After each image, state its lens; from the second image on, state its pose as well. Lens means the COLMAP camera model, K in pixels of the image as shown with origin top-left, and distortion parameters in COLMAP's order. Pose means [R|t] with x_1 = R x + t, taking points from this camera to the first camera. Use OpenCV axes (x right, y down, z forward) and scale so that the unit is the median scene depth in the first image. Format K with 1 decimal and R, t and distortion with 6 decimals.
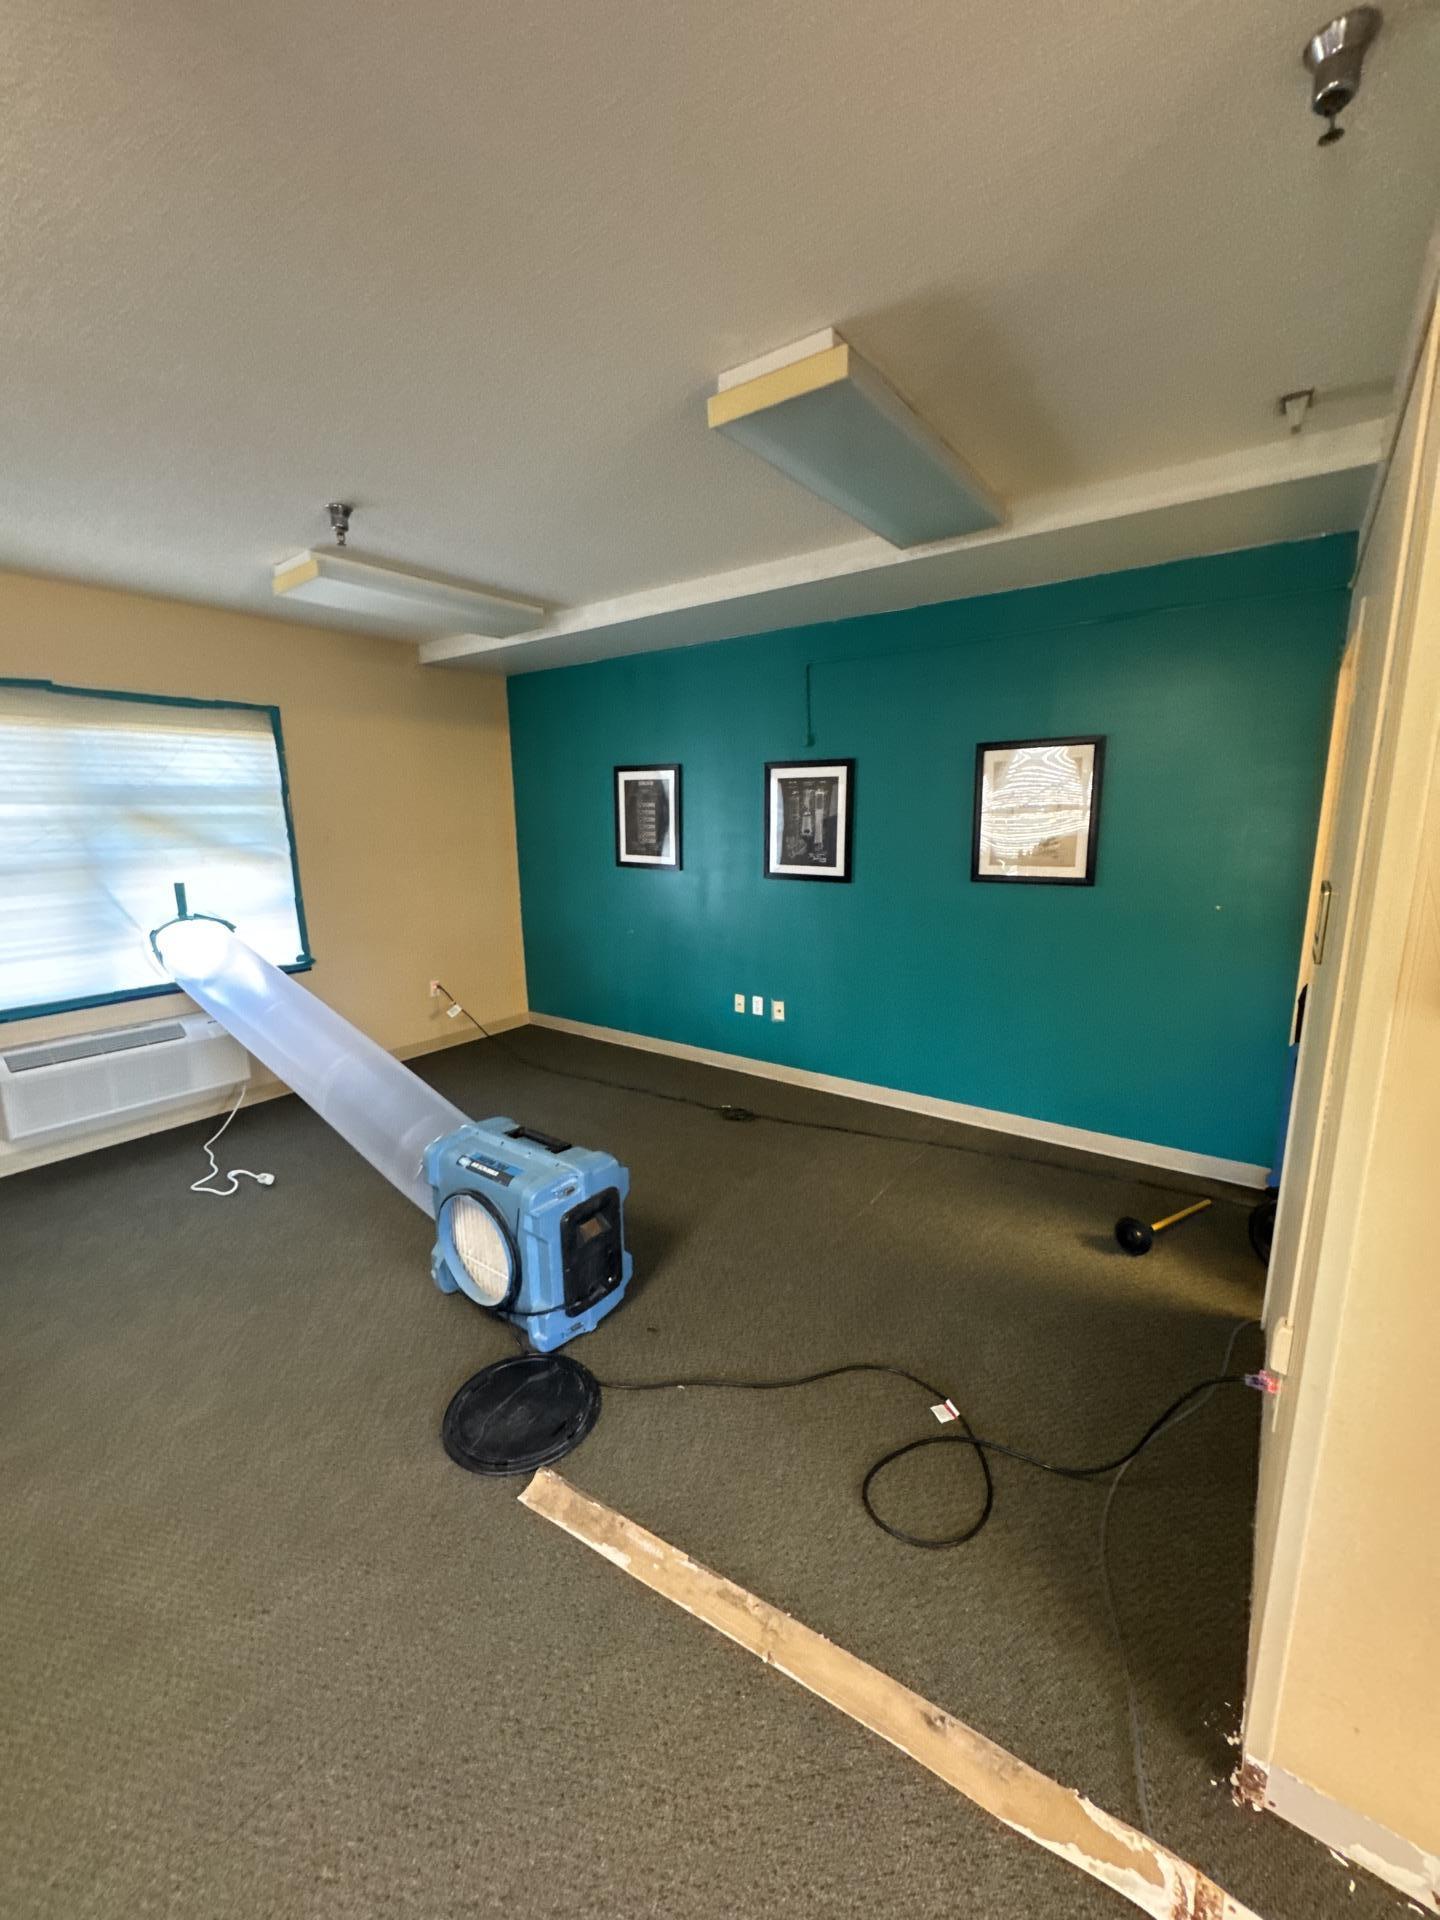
lens RADIAL K [[768.7, 0, 727.3], [0, 768.7, 963.4], [0, 0, 1]] dist [-0.001605, -0.000074]
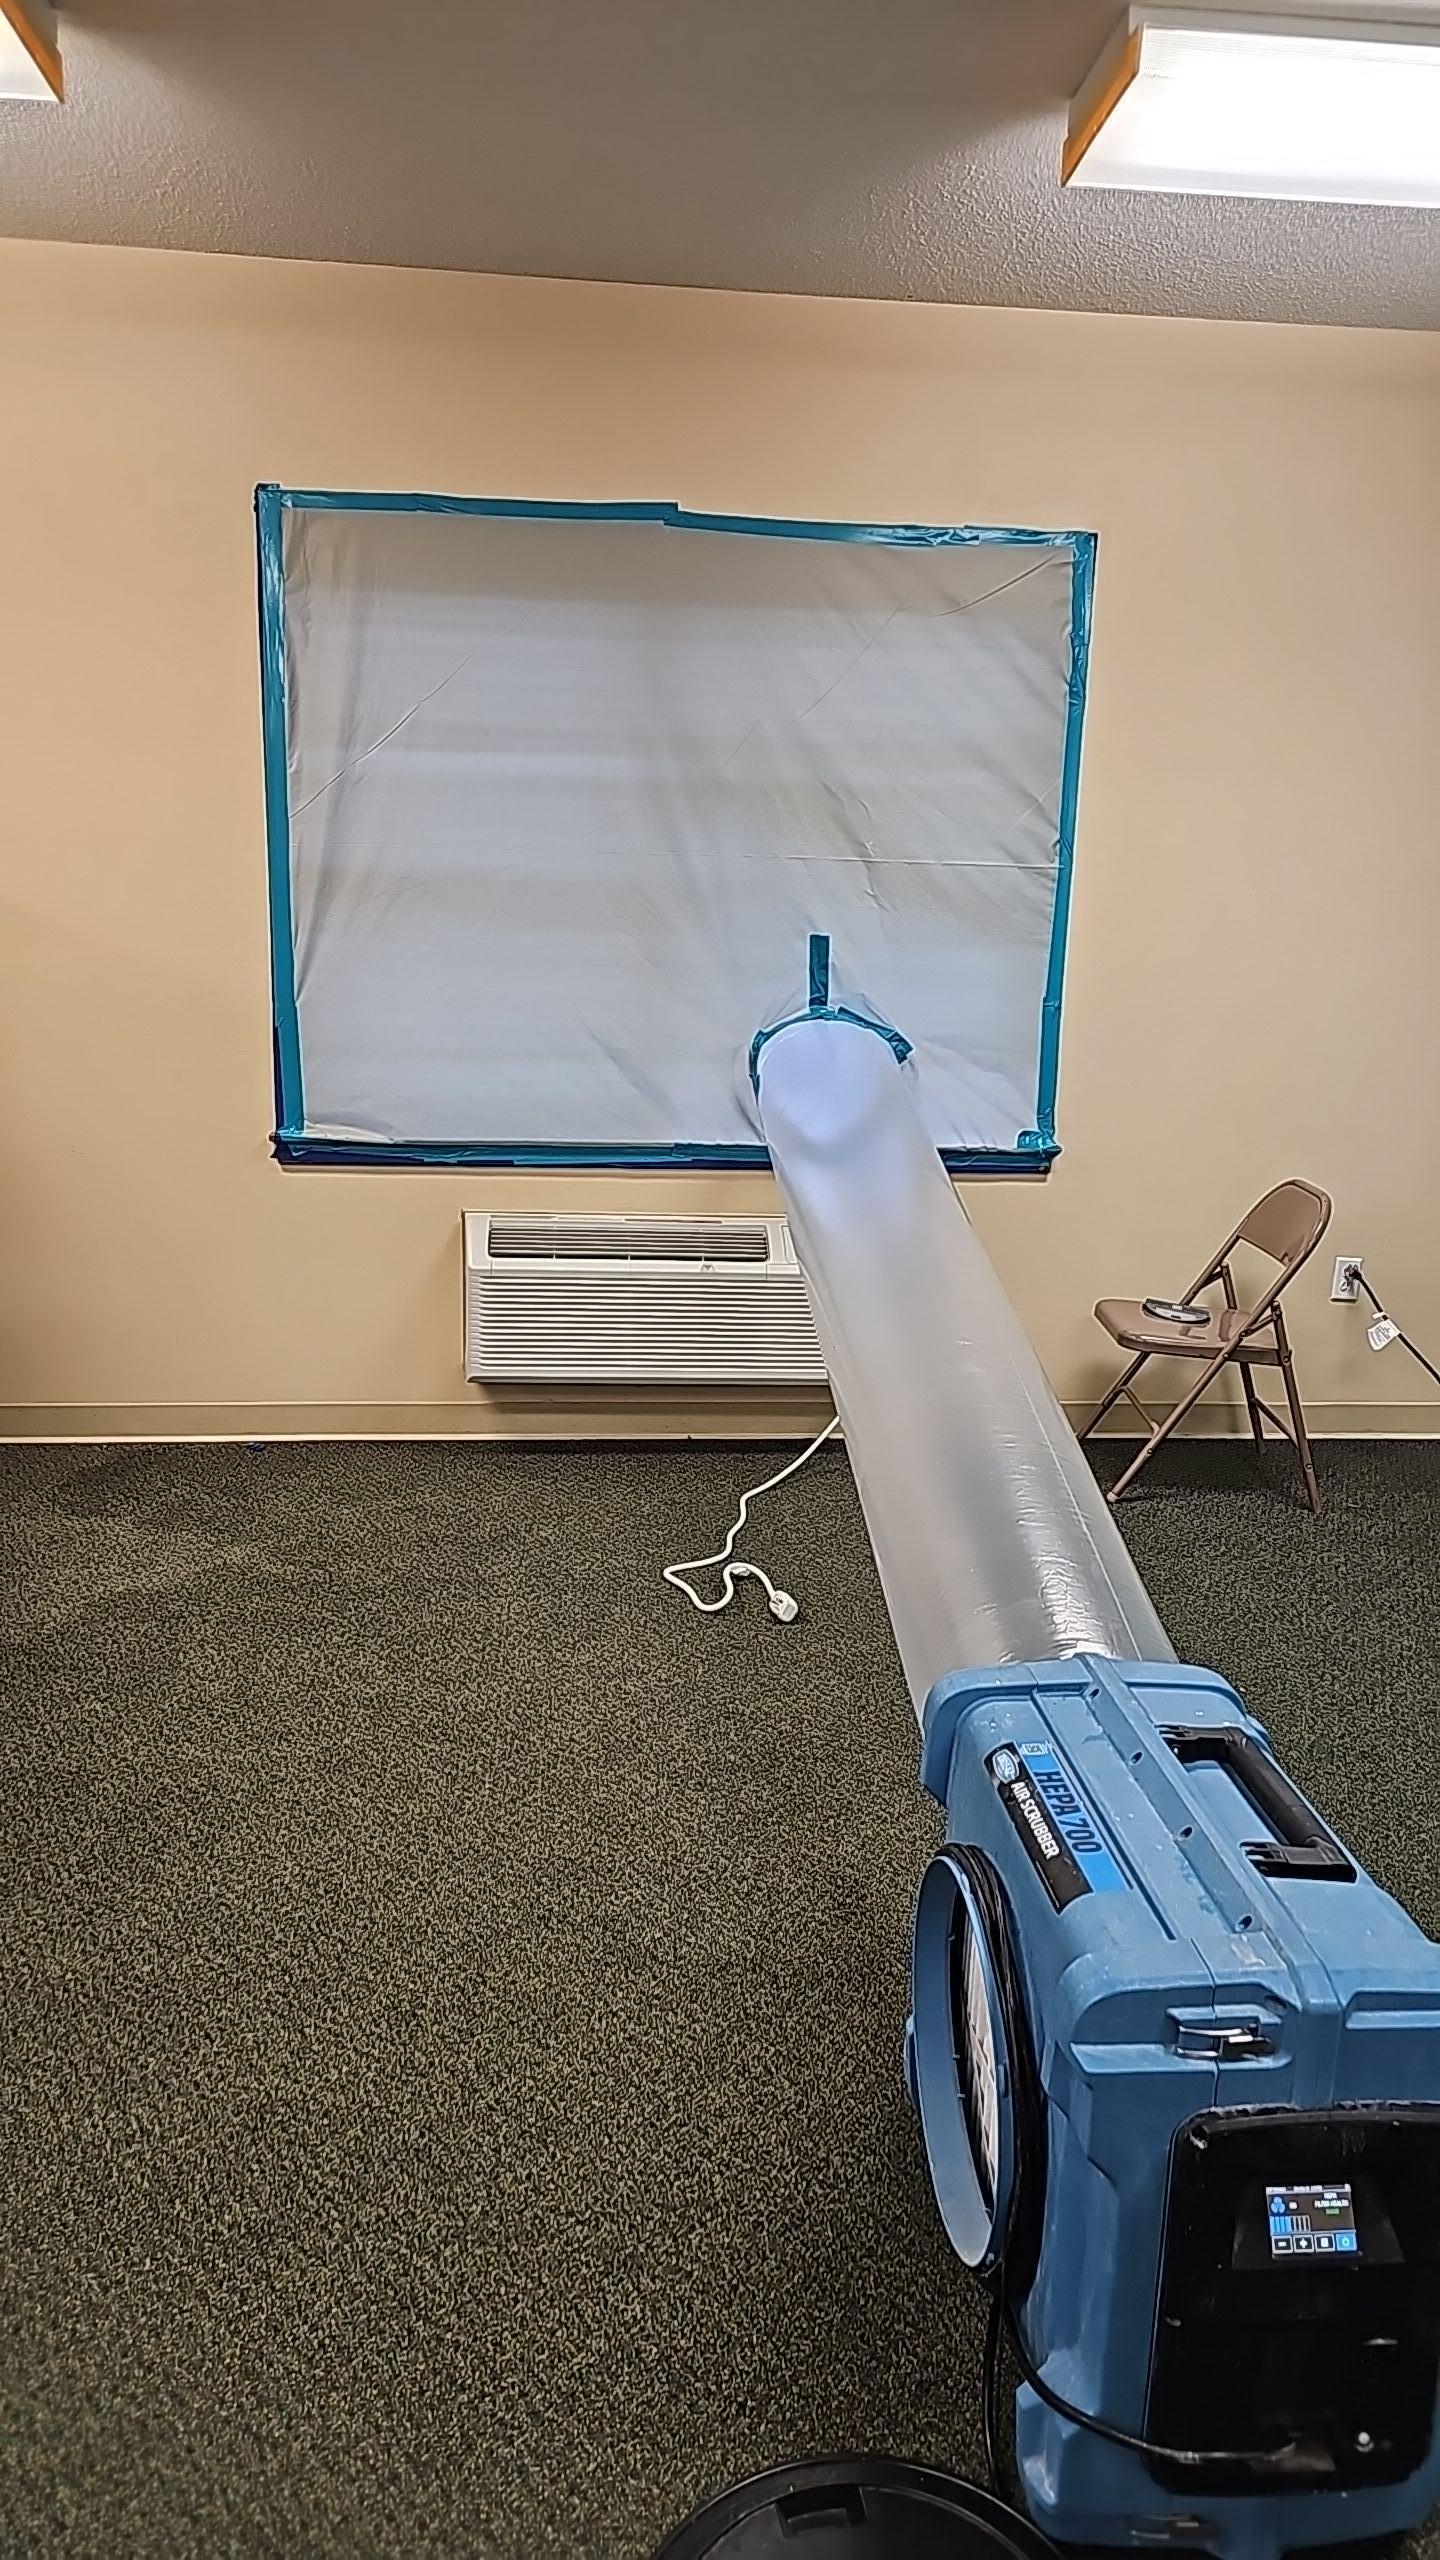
lens RADIAL K [[1671.1, 0, 720.0], [0, 1671.1, 1280.0], [0, 0, 1]] dist [0.071204, -0.061573]
pose [[0.660871, 0.198362, -0.723811, 0.039517], [-0.182862, 0.977932, 0.101043, 0.011717], [0.727881, 0.065581, 0.682560, 0.404694]]
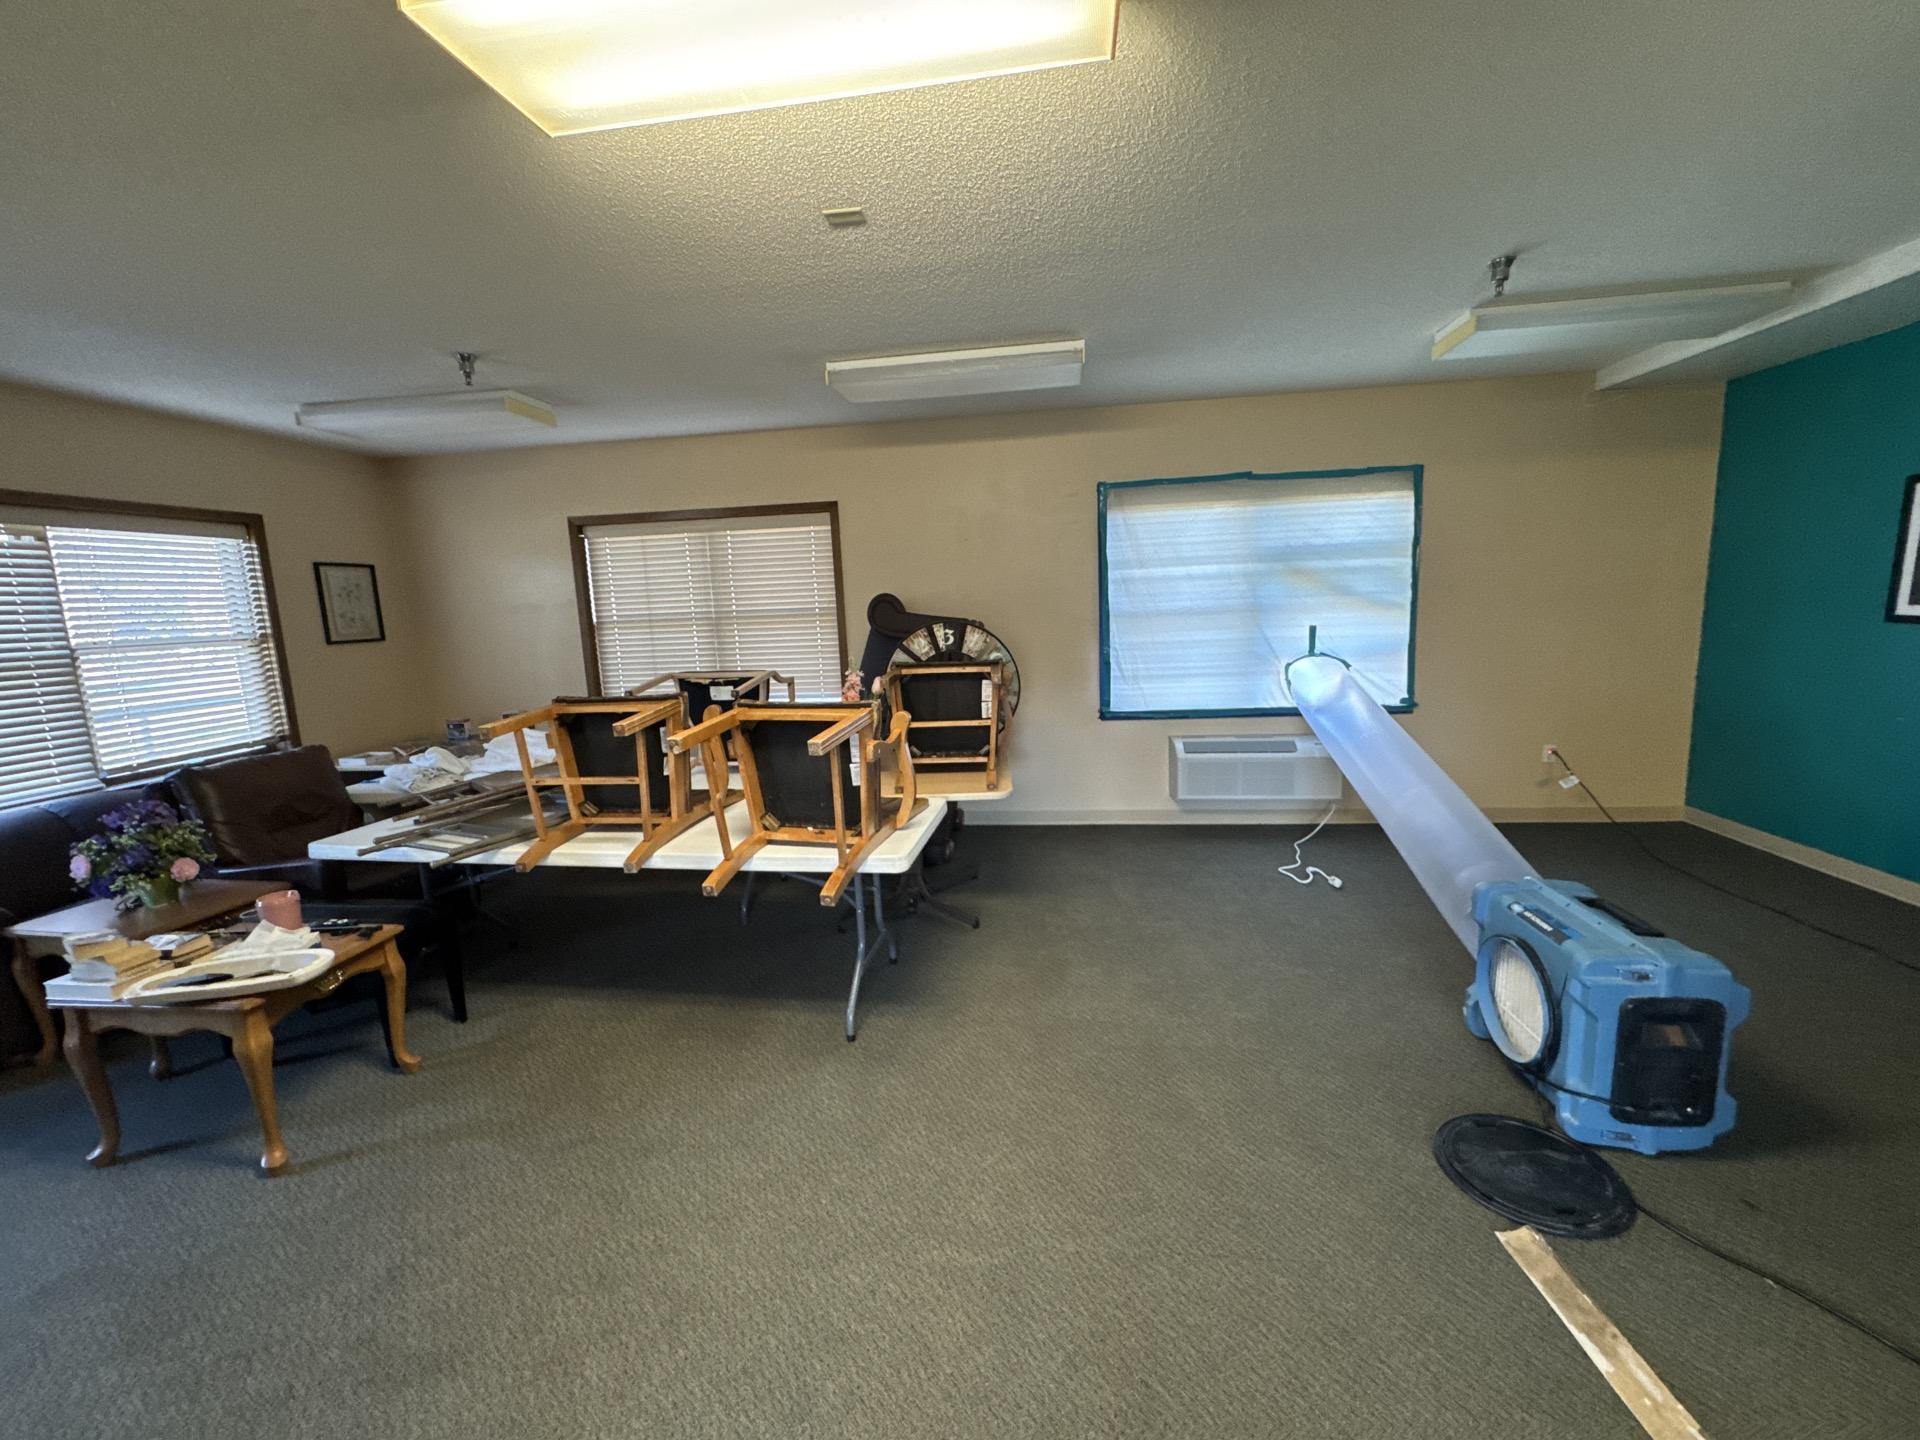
lens RADIAL K [[768.7, 0, 960.0], [0, 768.7, 720.0], [0, 0, 1]] dist [-0.001605, -0.000074]
pose [[0.487533, 0.128150, -0.863649, 0.113100], [-0.134693, 0.988368, 0.070621, 0.047042], [0.862653, 0.081898, 0.499122, -0.100345]]
